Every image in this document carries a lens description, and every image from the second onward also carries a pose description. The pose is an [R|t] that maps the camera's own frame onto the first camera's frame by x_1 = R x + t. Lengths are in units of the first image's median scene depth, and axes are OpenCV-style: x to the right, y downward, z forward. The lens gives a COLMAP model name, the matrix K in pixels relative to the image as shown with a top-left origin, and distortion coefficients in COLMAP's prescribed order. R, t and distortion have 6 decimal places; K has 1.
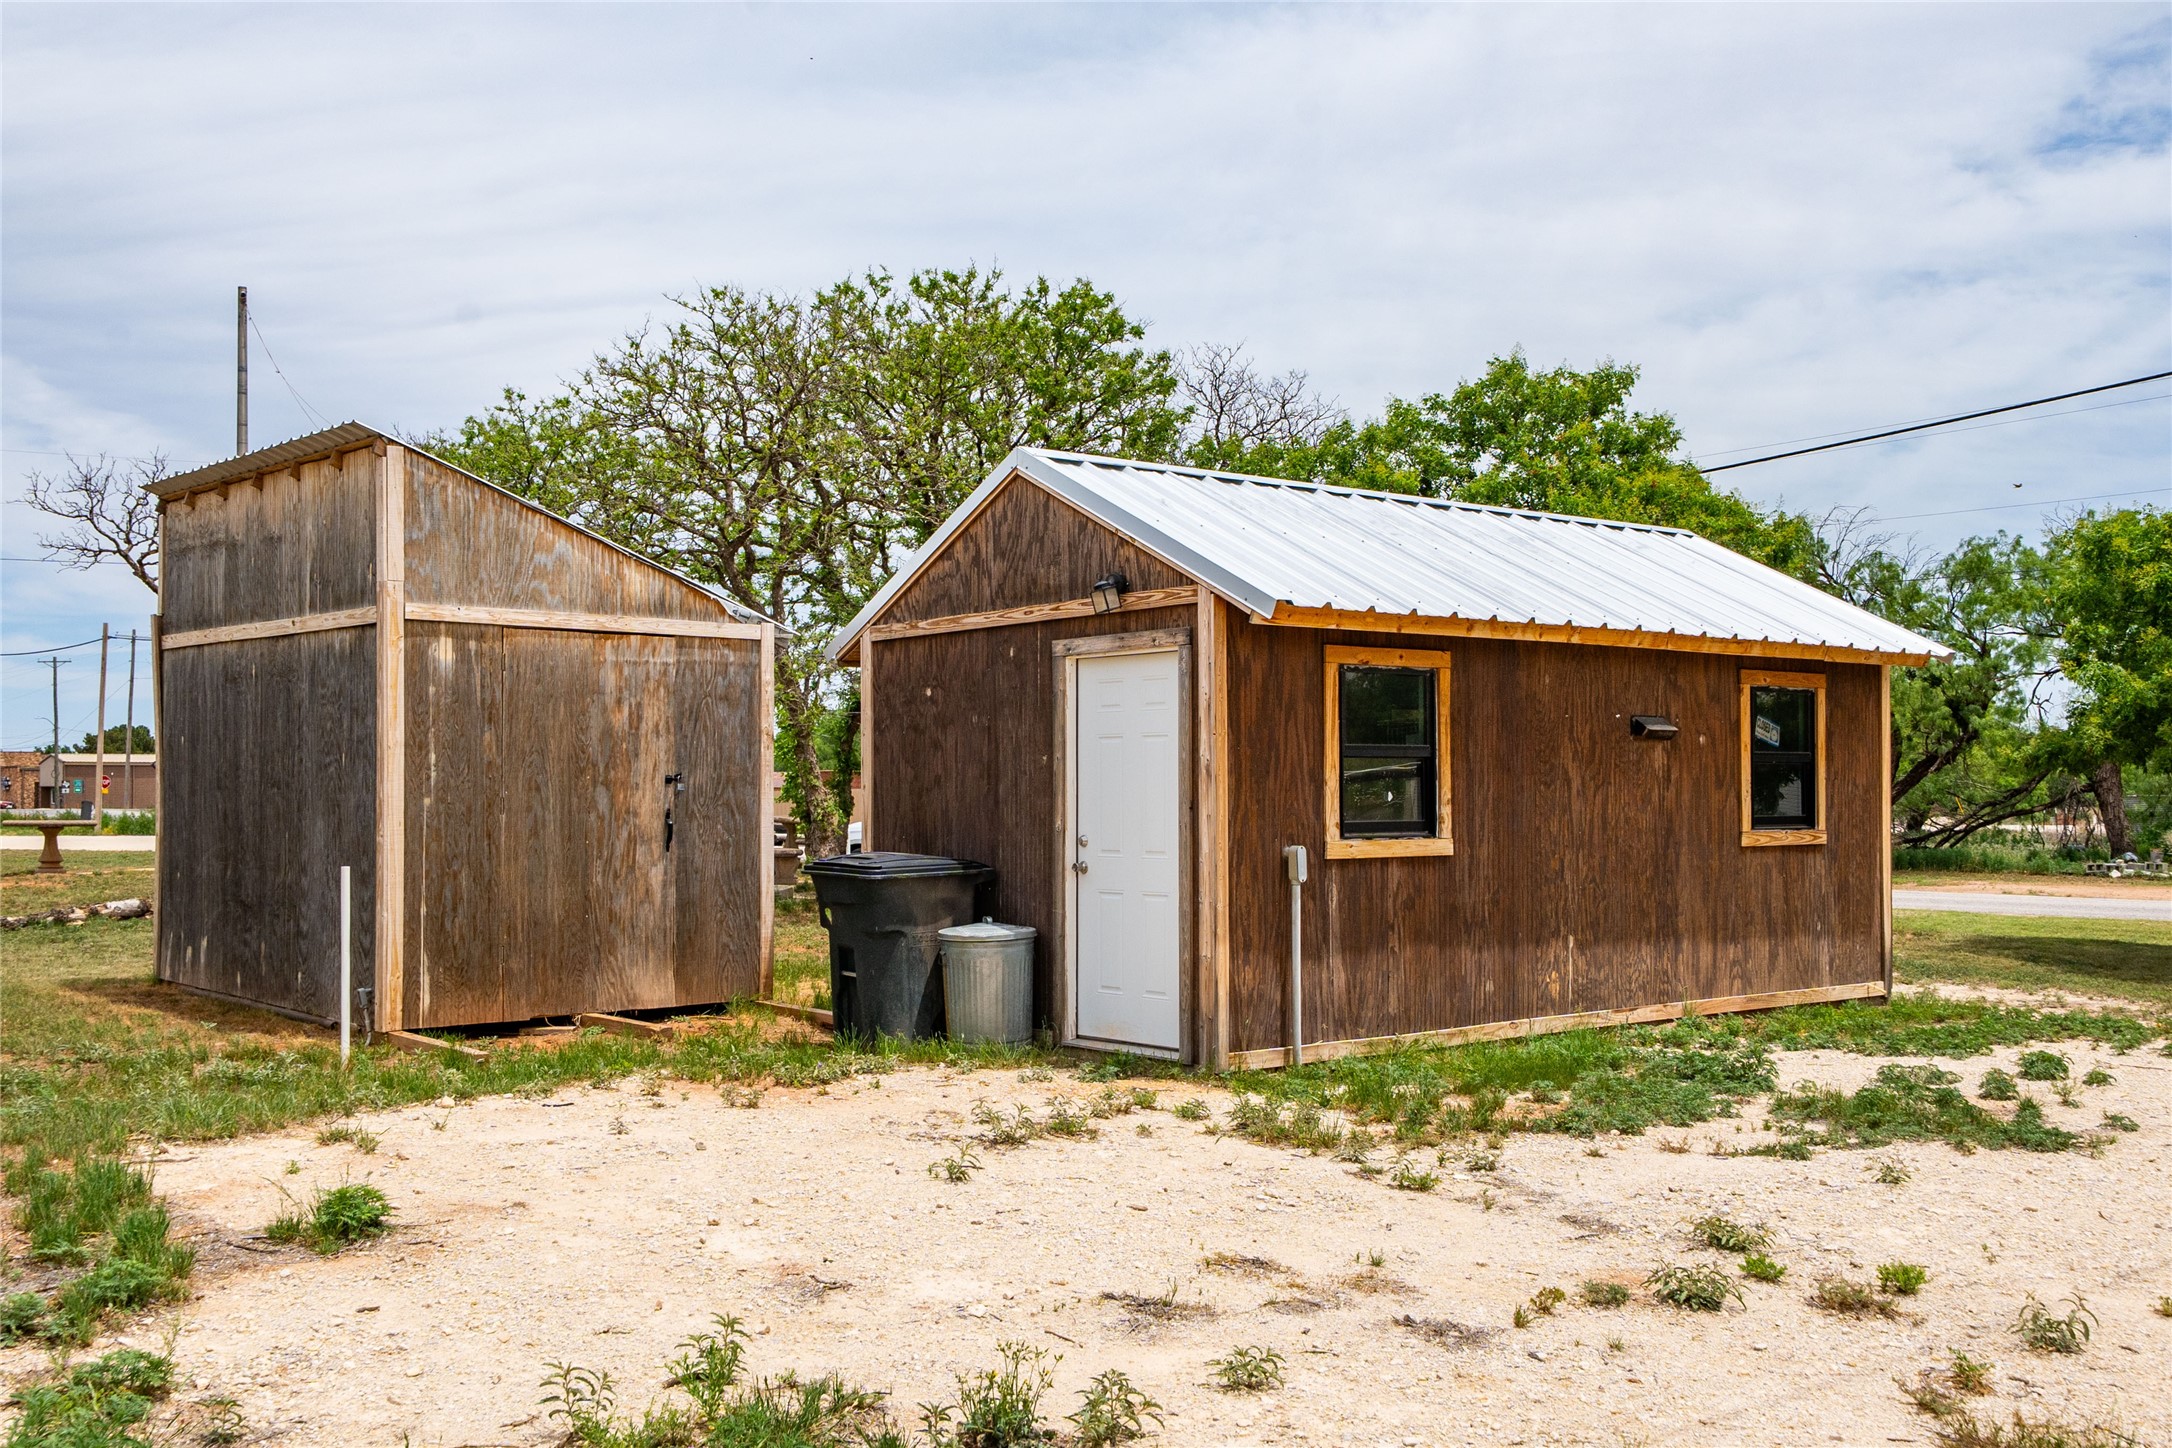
lens RADIAL K [[2156.6, 0, 1133.5], [0, 2156.6, 745.3], [0, 0, 1]] dist [-0.000932, 0.000000]
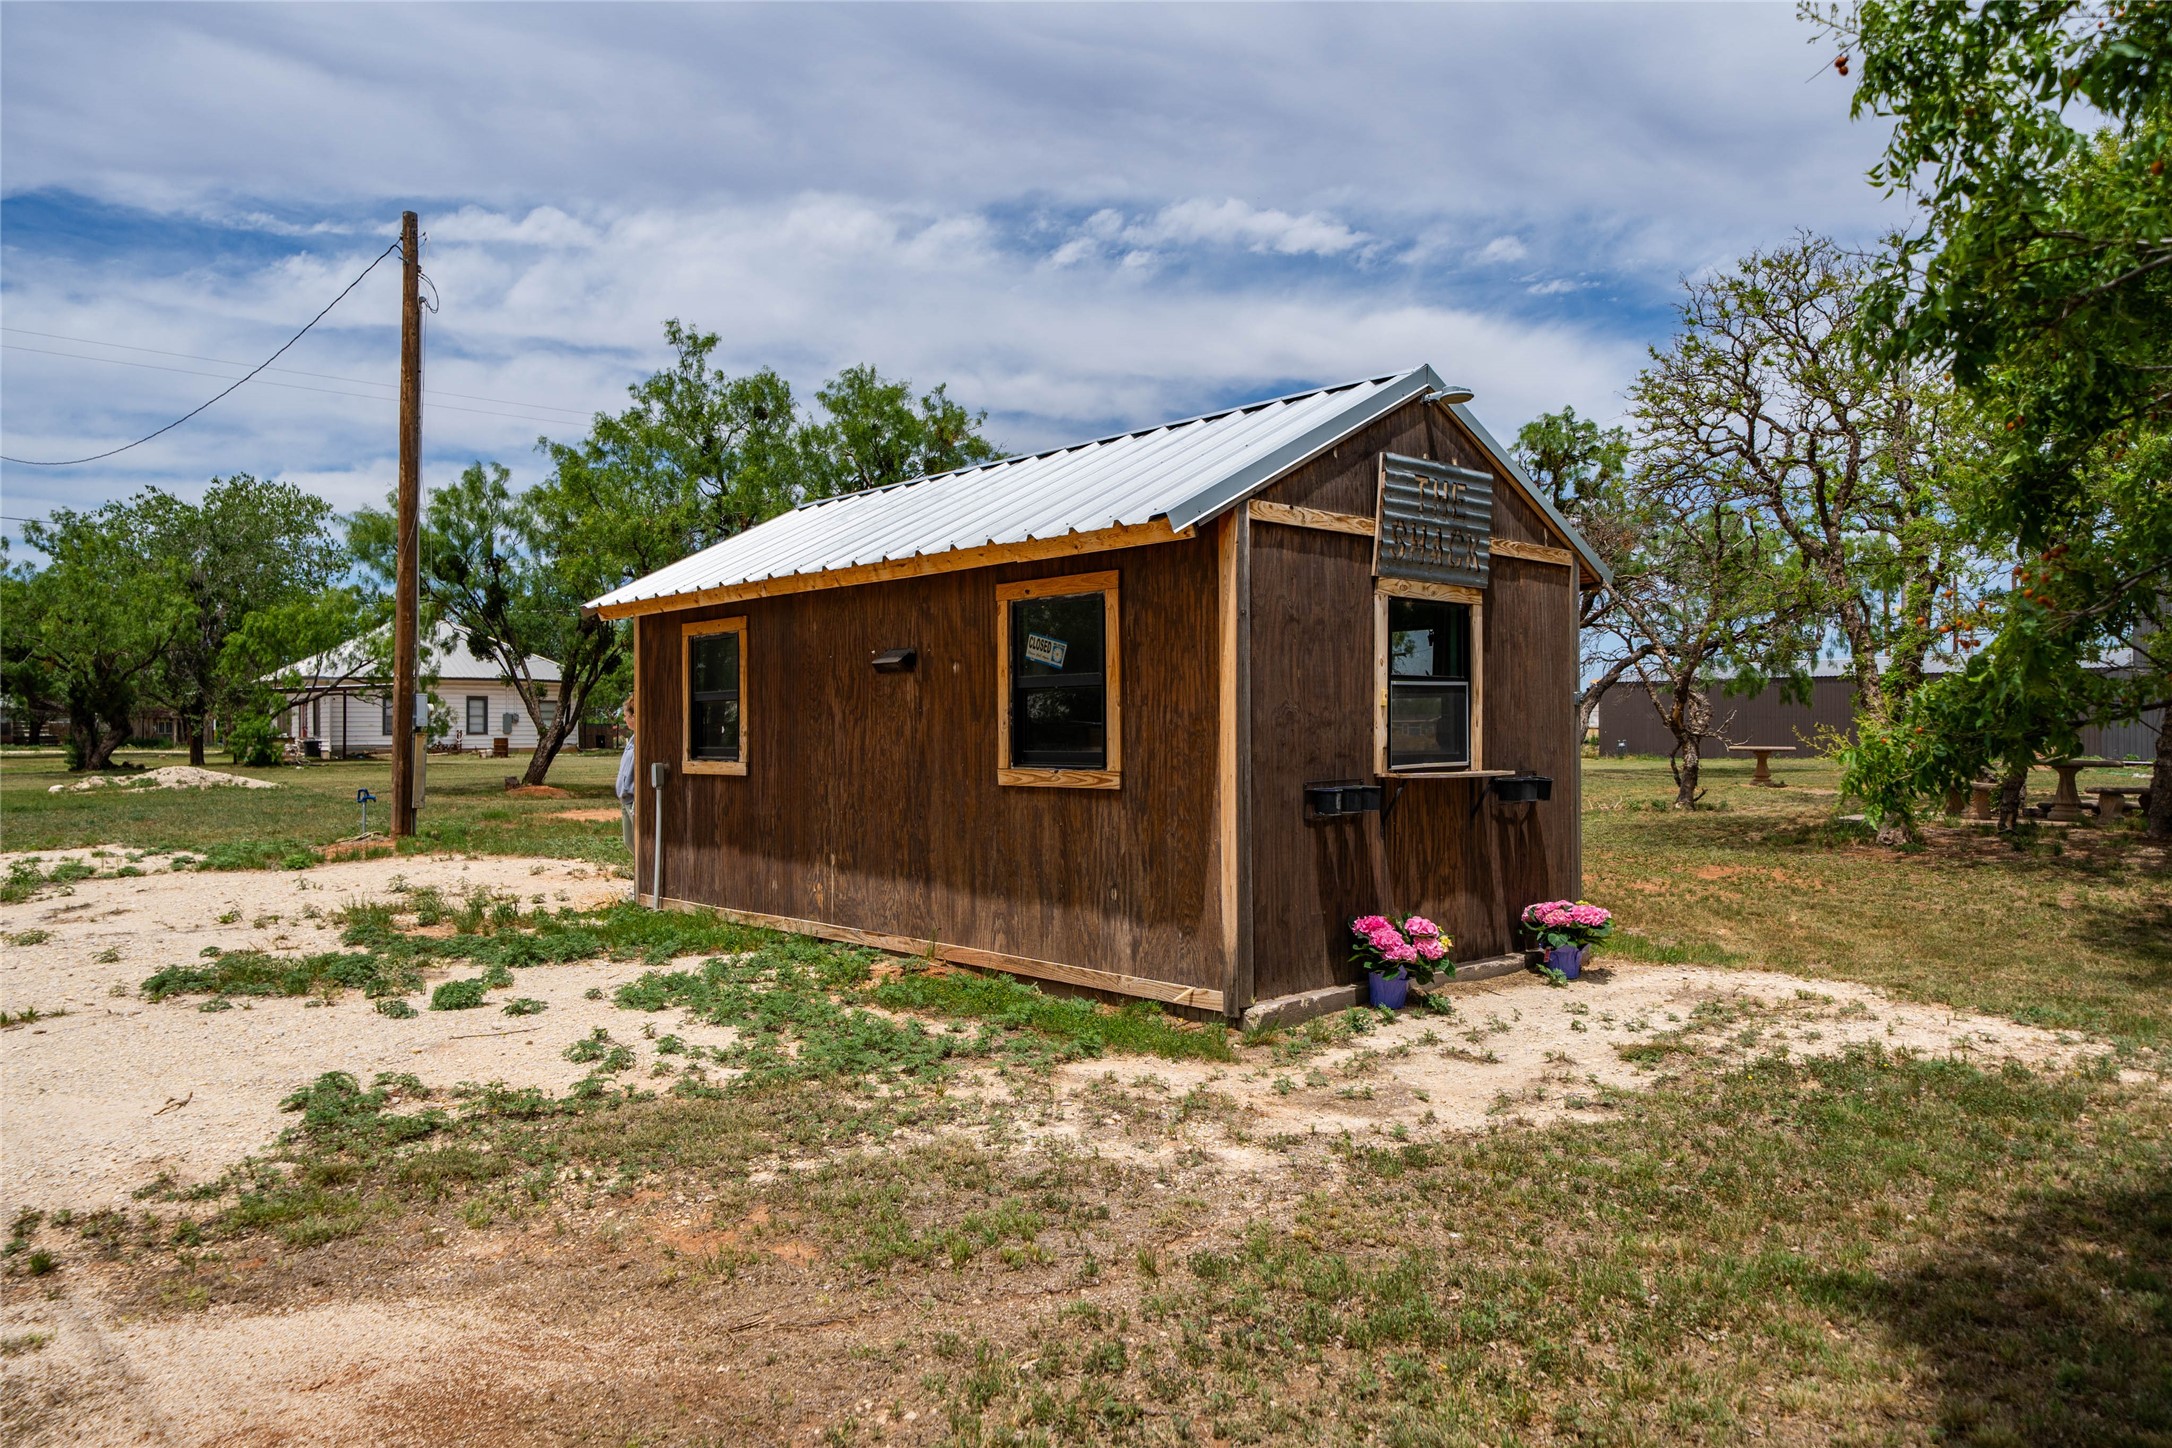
lens RADIAL K [[1478.5, 0, 1066.9], [0, 1478.5, 774.0], [0, 0, 1]] dist [0.003364, 0.002086]
pose [[0.024080, 0.028055, -0.999316, 1.054841], [0.024176, 0.999297, 0.028637, 0.030180], [0.999418, -0.024849, 0.023385, 1.202610]]
